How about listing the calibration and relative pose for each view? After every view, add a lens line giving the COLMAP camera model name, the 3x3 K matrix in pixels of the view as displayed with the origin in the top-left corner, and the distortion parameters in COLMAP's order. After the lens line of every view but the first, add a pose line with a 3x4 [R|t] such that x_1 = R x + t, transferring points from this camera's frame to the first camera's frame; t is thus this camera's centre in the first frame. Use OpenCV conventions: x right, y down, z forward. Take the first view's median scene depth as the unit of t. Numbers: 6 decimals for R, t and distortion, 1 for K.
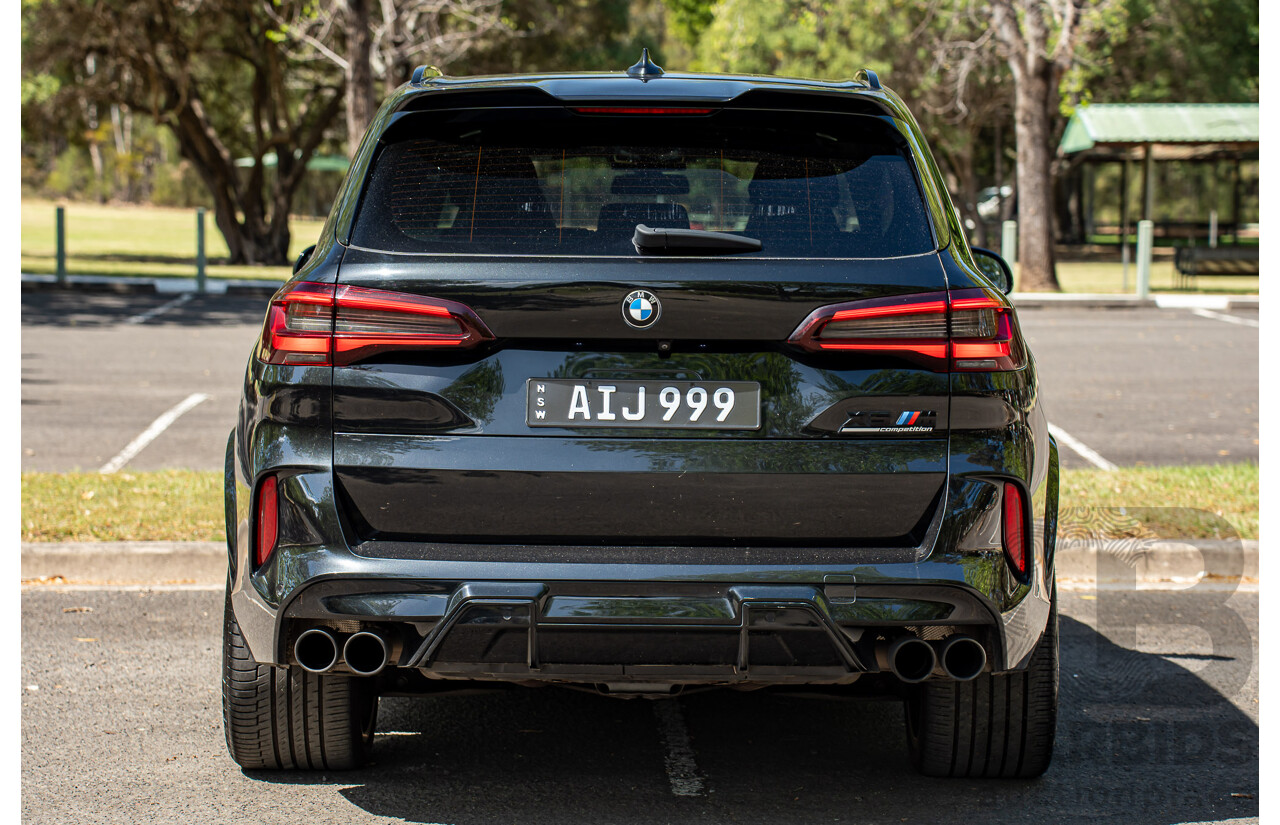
lens RADIAL K [[3186.6, 0, 627.1], [0, 3186.6, 434.4], [0, 0, 1]] dist [0.550186, 0.000000]
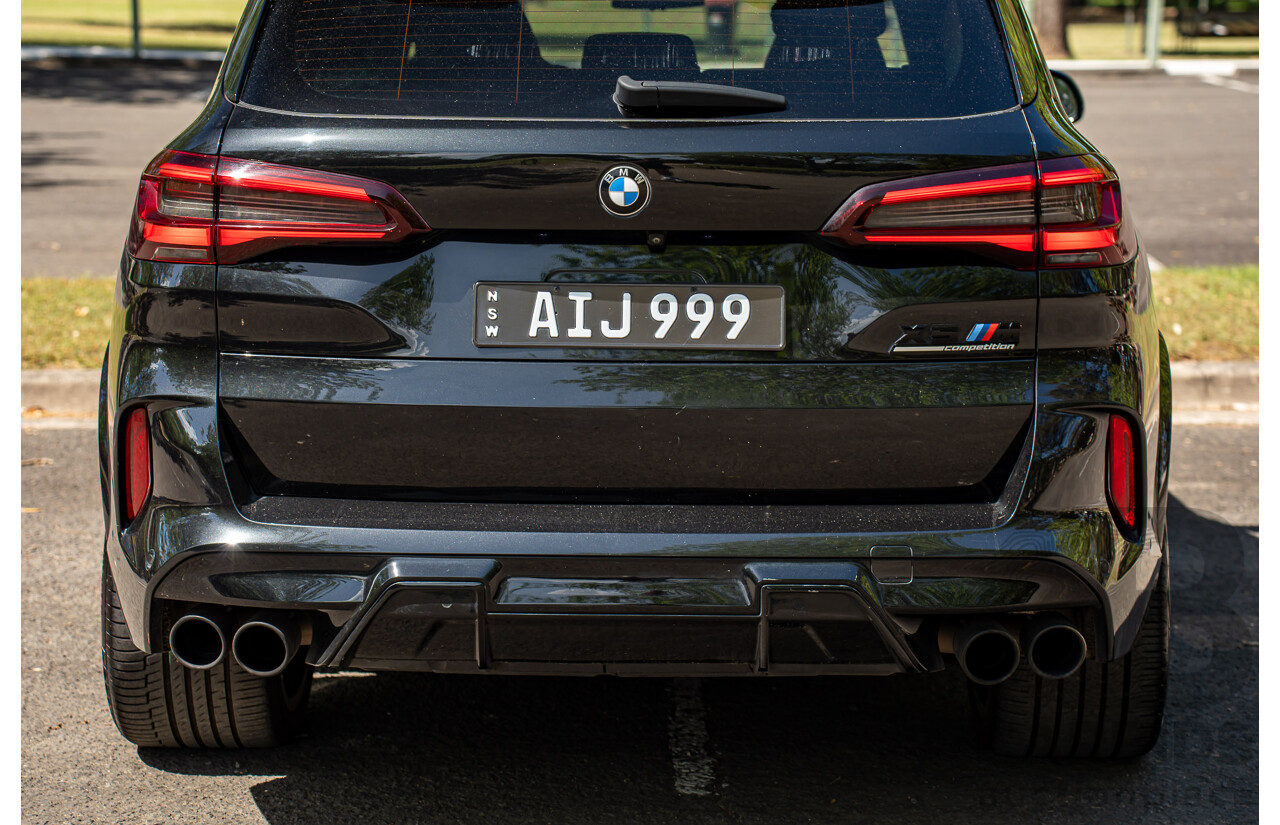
lens RADIAL K [[2800.8, 0, 625.3], [0, 2800.8, 337.7], [0, 0, 1]] dist [0.462558, 0.000000]
pose [[0.999841, -0.003500, -0.017512, 0.014521], [0.004495, 0.998358, 0.057111, -0.038571], [0.017283, -0.057180, 0.998214, 0.311580]]
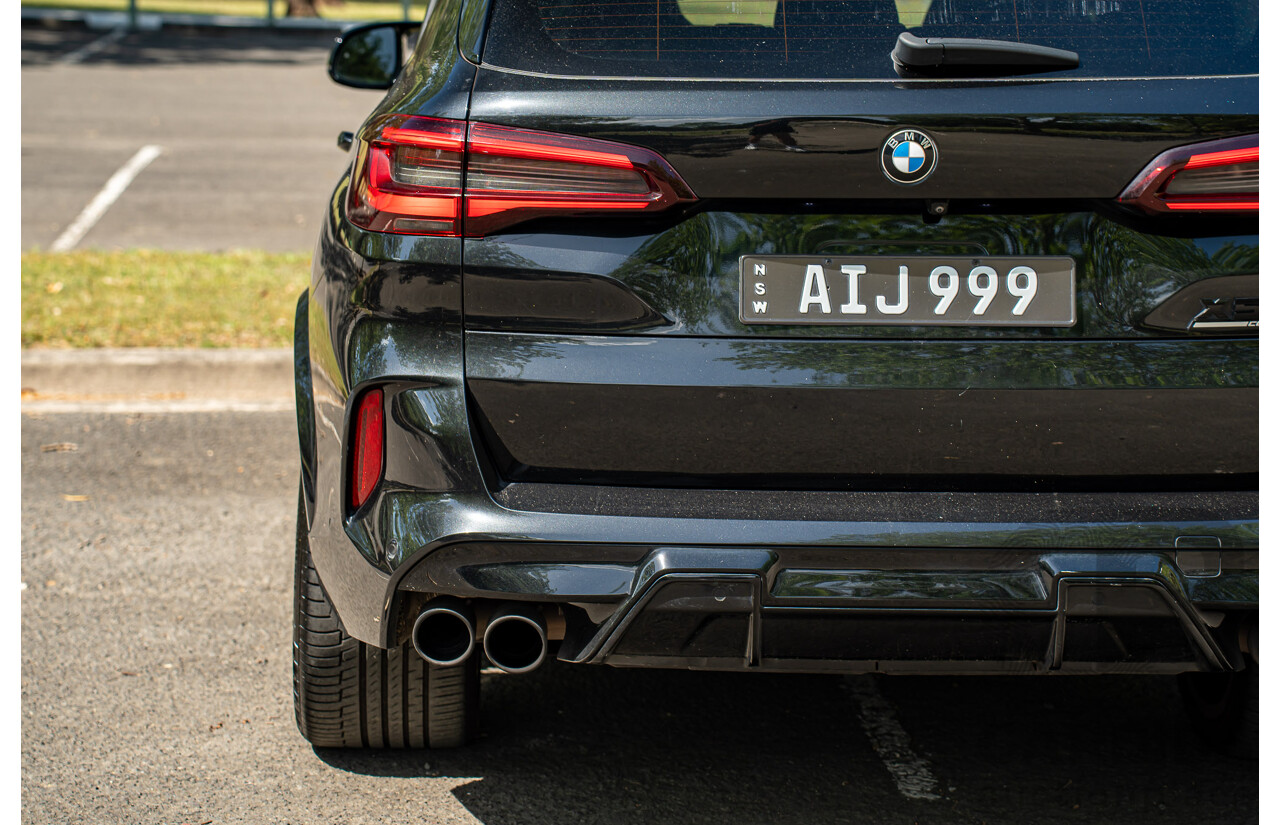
lens RADIAL K [[2971.3, 0, 604.7], [0, 2971.3, 362.8], [0, 0, 1]] dist [0.545061, 0.000000]
pose [[0.999588, -0.005214, 0.028219, -0.073197], [0.003119, 0.997269, 0.073787, -0.038894], [-0.028527, -0.073669, 0.996875, 0.314270]]
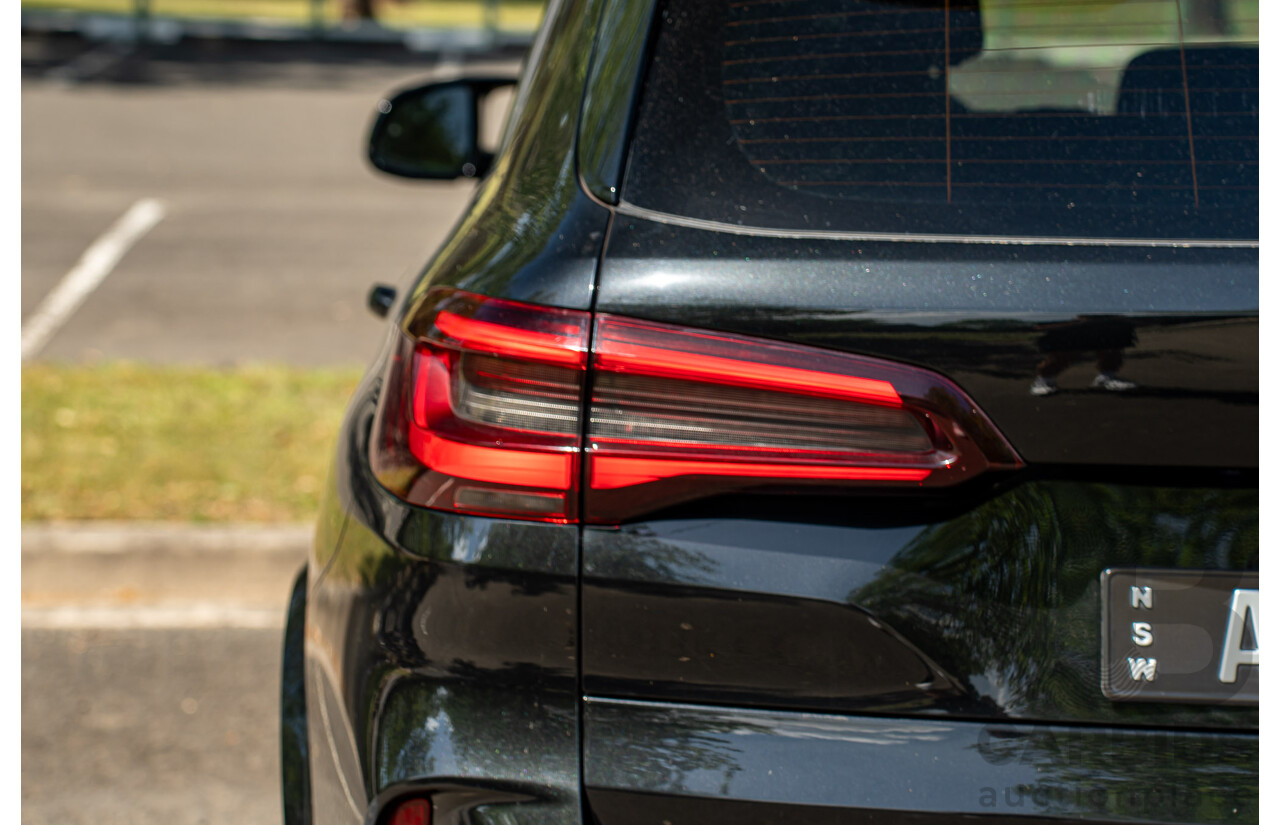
lens RADIAL K [[3680.6, 0, 612.1], [0, 3680.6, 409.7], [0, 0, 1]] dist [0.574631, 0.000000]
pose [[0.999980, 0.004377, -0.004505, -0.079705], [-0.004074, 0.997863, 0.065218, -0.058961], [0.004781, -0.065199, 0.997861, 0.518451]]
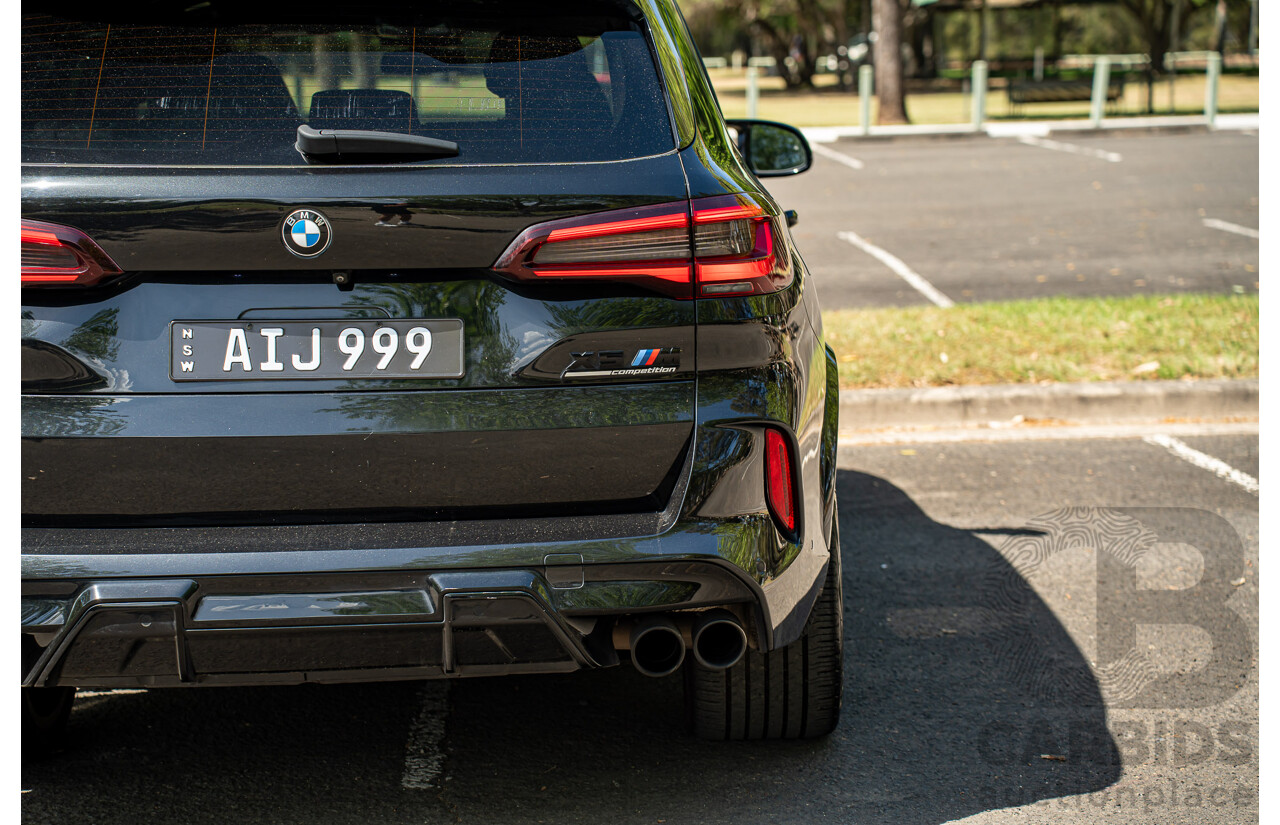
lens RADIAL K [[2479.1, 0, 632.8], [0, 2479.1, 416.8], [0, 0, 1]] dist [0.547075, 0.000000]
pose [[0.999424, -0.029240, 0.017196, 0.067194], [0.027937, 0.997038, 0.071663, -0.032762], [-0.019240, -0.071141, 0.997281, 0.333545]]
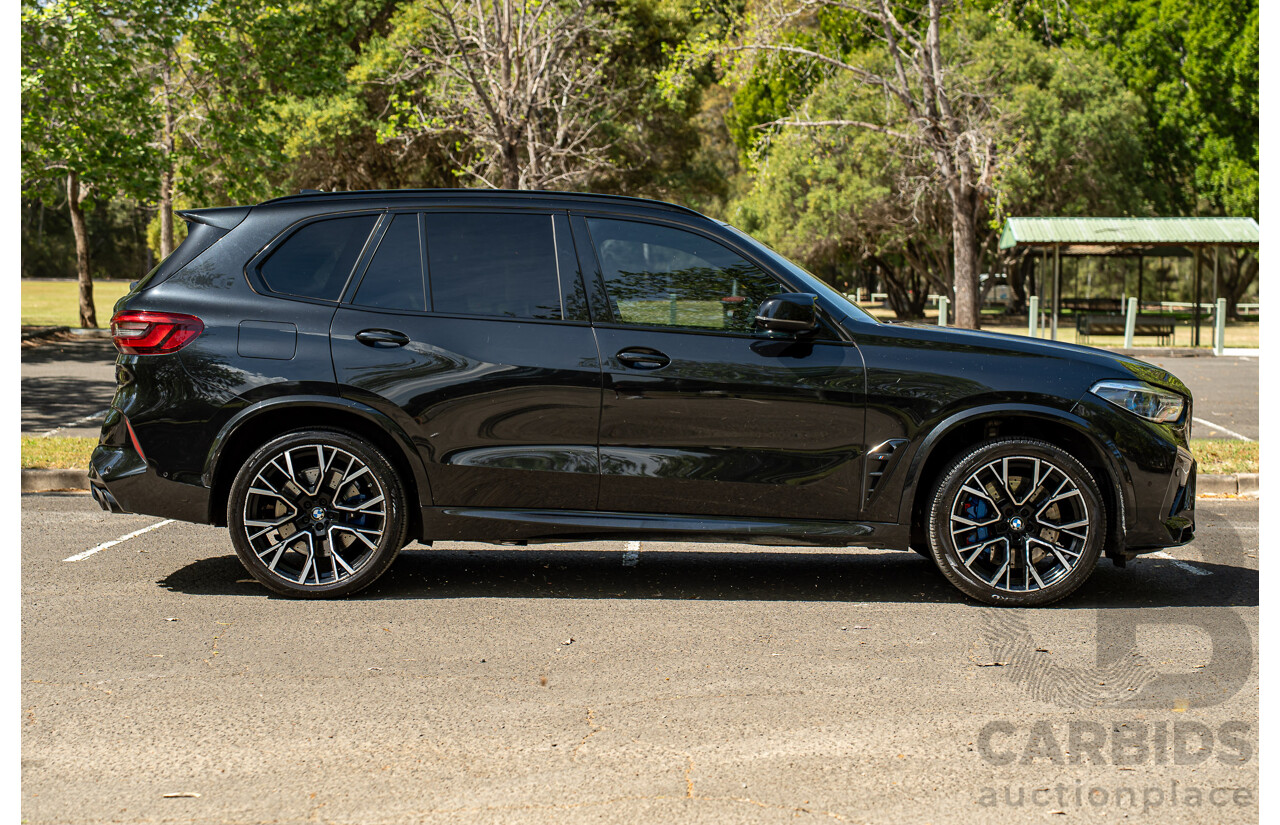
lens RADIAL K [[2335.0, 0, 603.2], [0, 2335.0, 391.1], [0, 0, 1]] dist [0.362154, 0.000000]
pose [[0.998804, 0.000643, -0.048895, 0.080658], [-0.001977, 0.999627, -0.027256, 0.044939], [0.048859, 0.027320, 0.998432, -0.541447]]
